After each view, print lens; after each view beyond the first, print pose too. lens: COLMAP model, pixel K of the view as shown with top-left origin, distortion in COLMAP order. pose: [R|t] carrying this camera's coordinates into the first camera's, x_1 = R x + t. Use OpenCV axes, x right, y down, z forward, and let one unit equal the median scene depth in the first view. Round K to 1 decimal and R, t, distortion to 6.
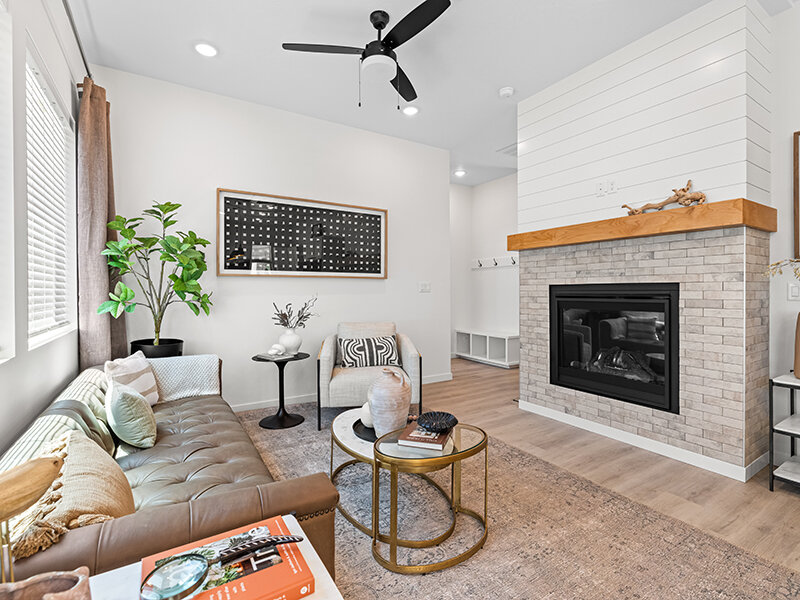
lens RADIAL K [[380.4, 0, 397.7], [0, 380.4, 295.2], [0, 0, 1]] dist [0.002835, -0.000104]
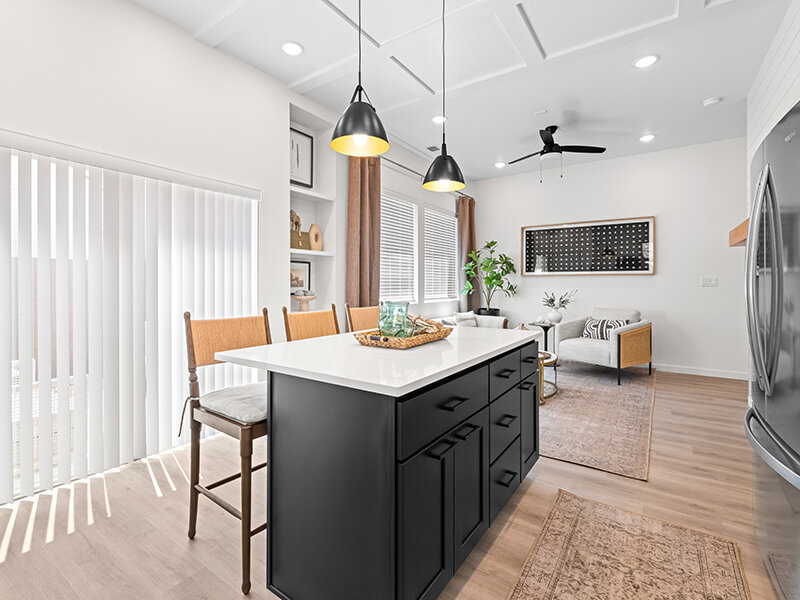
lens RADIAL K [[380.4, 0, 397.7], [0, 380.4, 295.2], [0, 0, 1]] dist [0.002835, -0.000104]
pose [[0.398412, 0.025792, -0.916844, 0.907991], [-0.017115, 0.999640, 0.020684, 0.010681], [0.917047, 0.007451, 0.398710, -0.235551]]
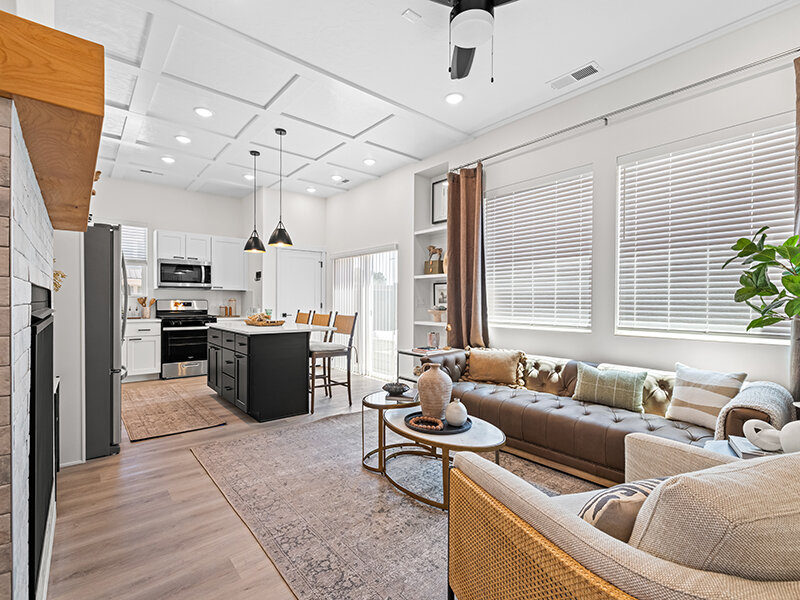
lens RADIAL K [[380.4, 0, 397.7], [0, 380.4, 295.2], [0, 0, 1]] dist [0.002835, -0.000104]
pose [[-0.990645, -0.000609, -0.136464, 0.158936], [-0.001970, 0.999950, 0.009835, -0.025004], [0.136451, 0.010012, -0.990596, 1.298590]]
